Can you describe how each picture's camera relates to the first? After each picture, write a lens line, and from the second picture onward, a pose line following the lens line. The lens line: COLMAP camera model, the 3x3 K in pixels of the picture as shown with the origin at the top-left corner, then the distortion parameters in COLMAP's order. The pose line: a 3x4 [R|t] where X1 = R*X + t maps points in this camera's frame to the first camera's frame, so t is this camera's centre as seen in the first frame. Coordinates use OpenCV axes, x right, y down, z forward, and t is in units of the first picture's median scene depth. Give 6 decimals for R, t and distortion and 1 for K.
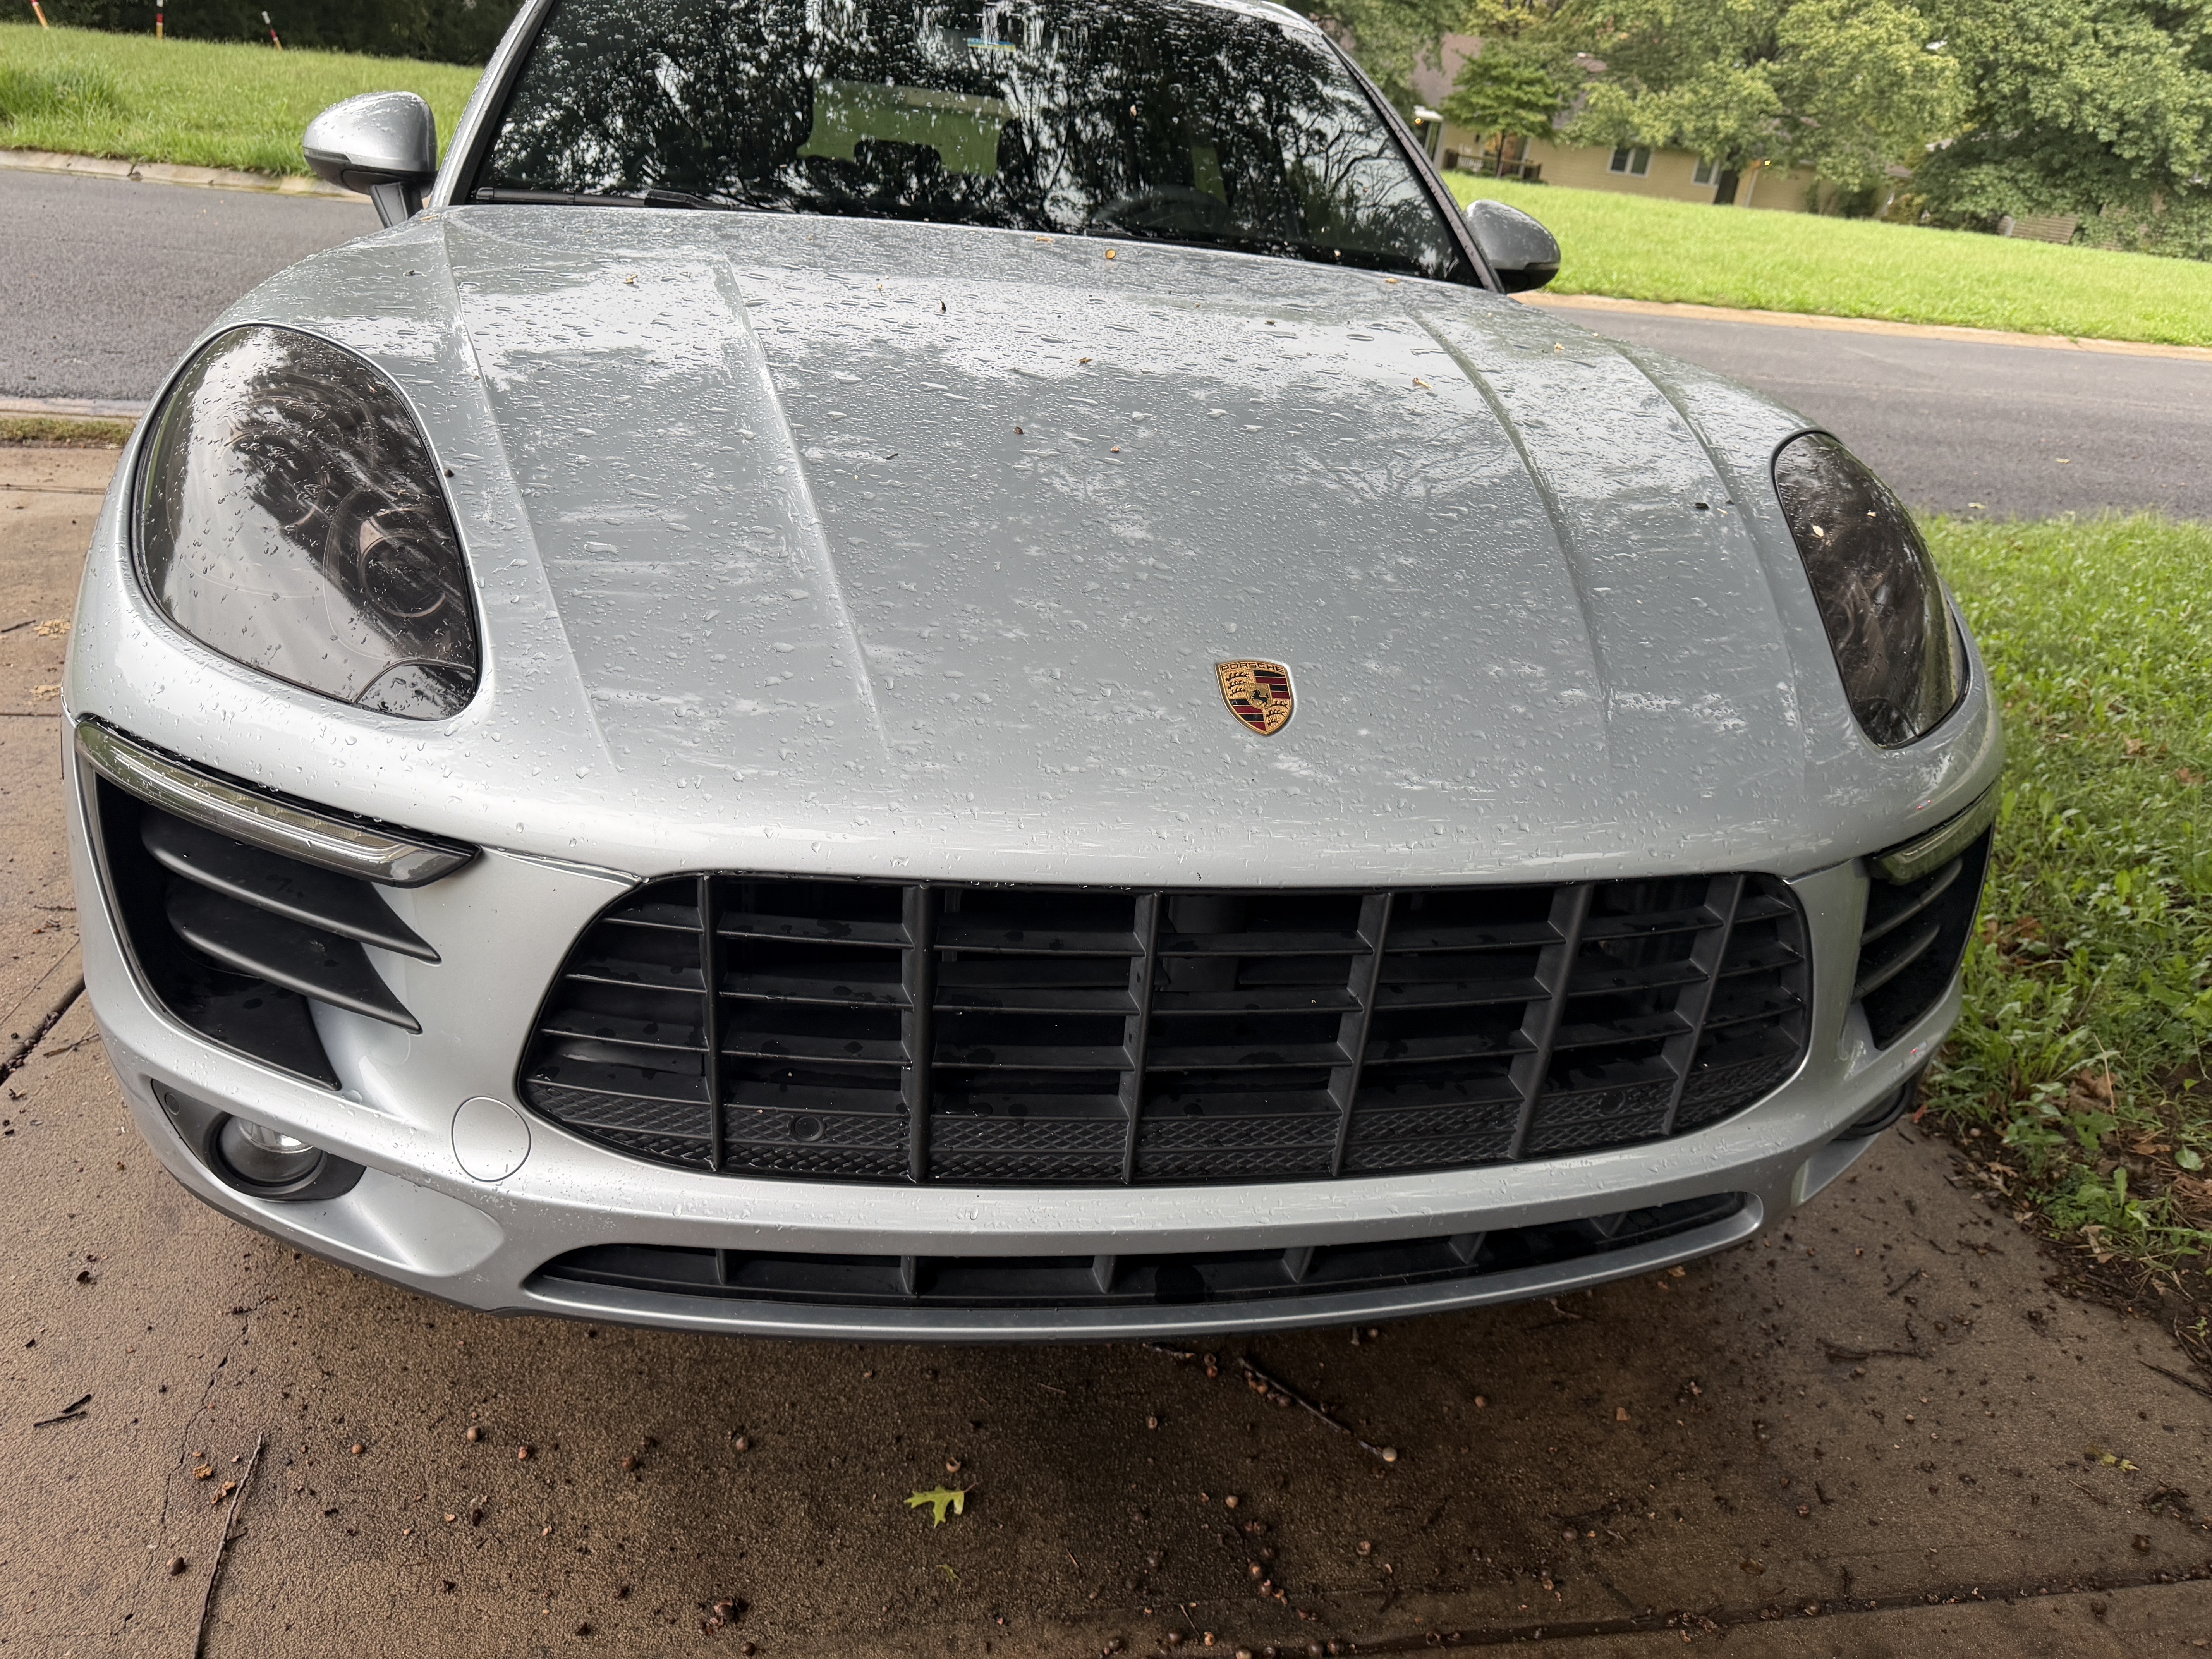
lens RADIAL K [[1498.3, 0, 1099.8], [0, 1498.3, 799.5], [0, 0, 1]] dist [0.005567, -0.005175]
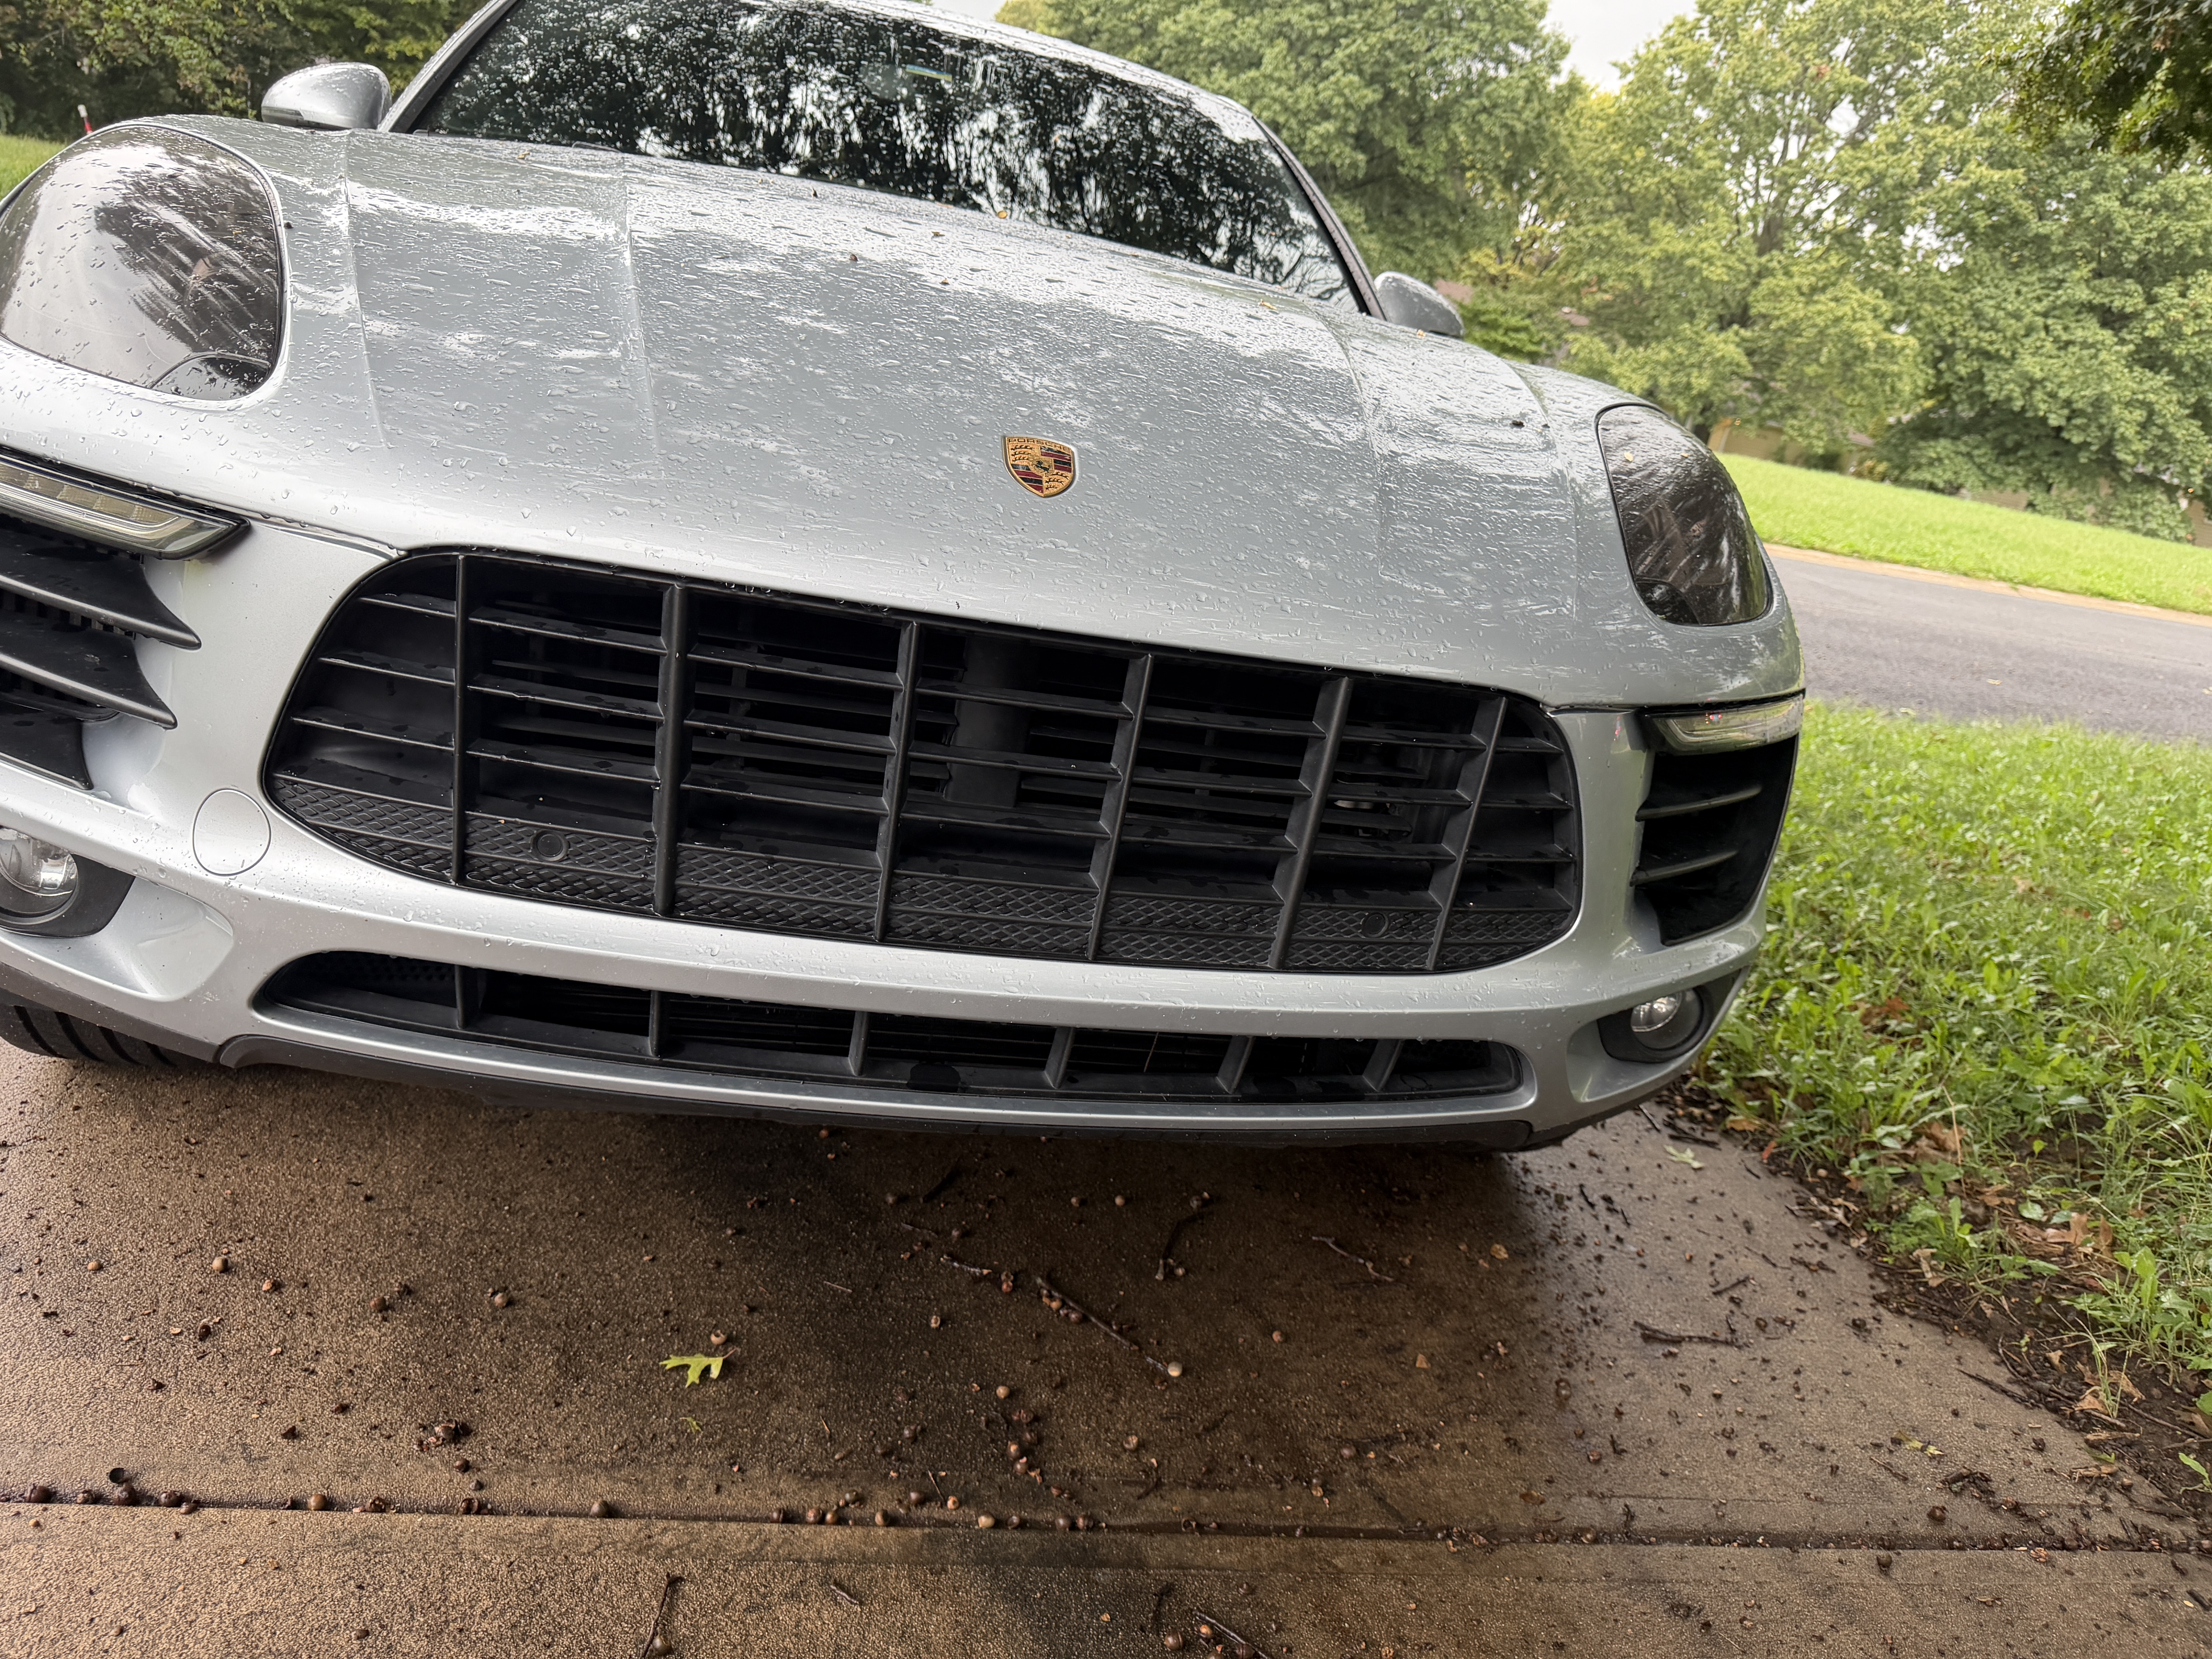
lens RADIAL K [[1495.9, 0, 1096.3], [0, 1495.9, 826.0], [0, 0, 1]] dist [0.006450, -0.007128]
pose [[0.997041, 0.074715, 0.018063, 0.103265], [-0.072391, 0.991707, -0.106191, 0.202845], [-0.025847, 0.104569, 0.994182, 0.001297]]
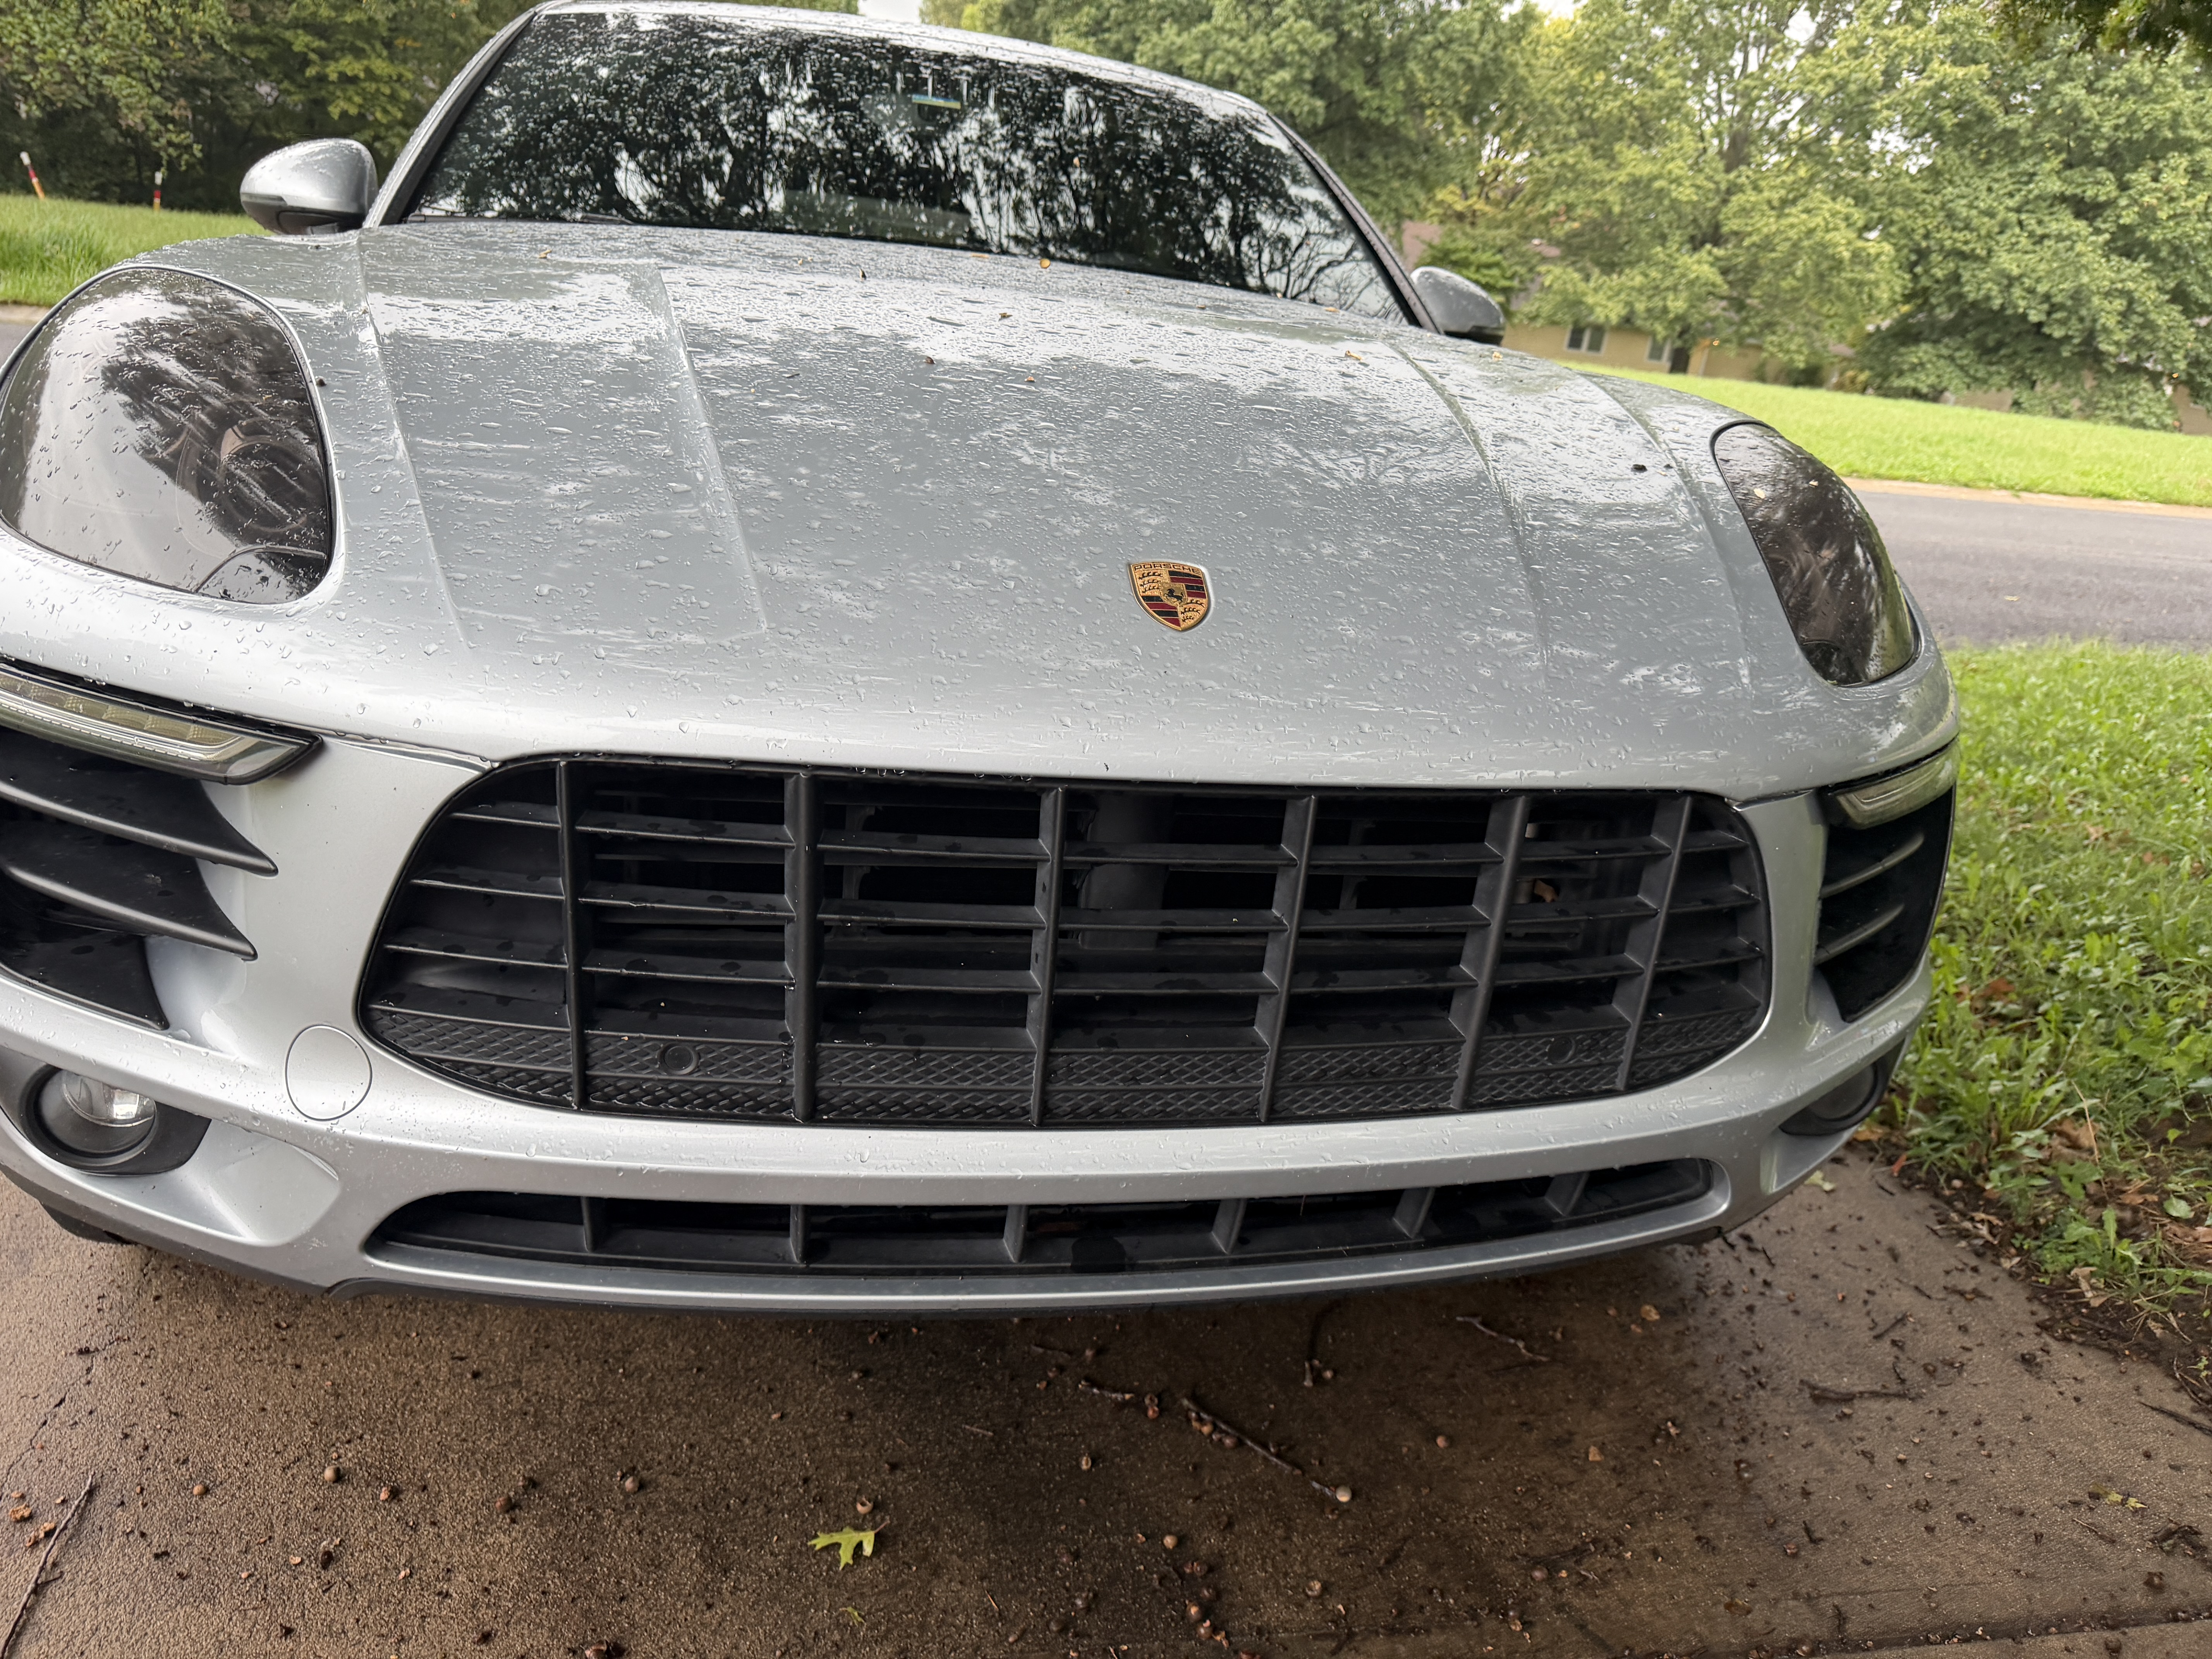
lens RADIAL K [[1499.7, 0, 1109.8], [0, 1499.7, 827.7], [0, 0, 1]] dist [0.004178, -0.004547]
pose [[0.999761, -0.003478, 0.021566, 0.033034], [0.005332, 0.996237, -0.086512, 0.113742], [-0.021184, 0.086606, 0.996017, 0.053826]]
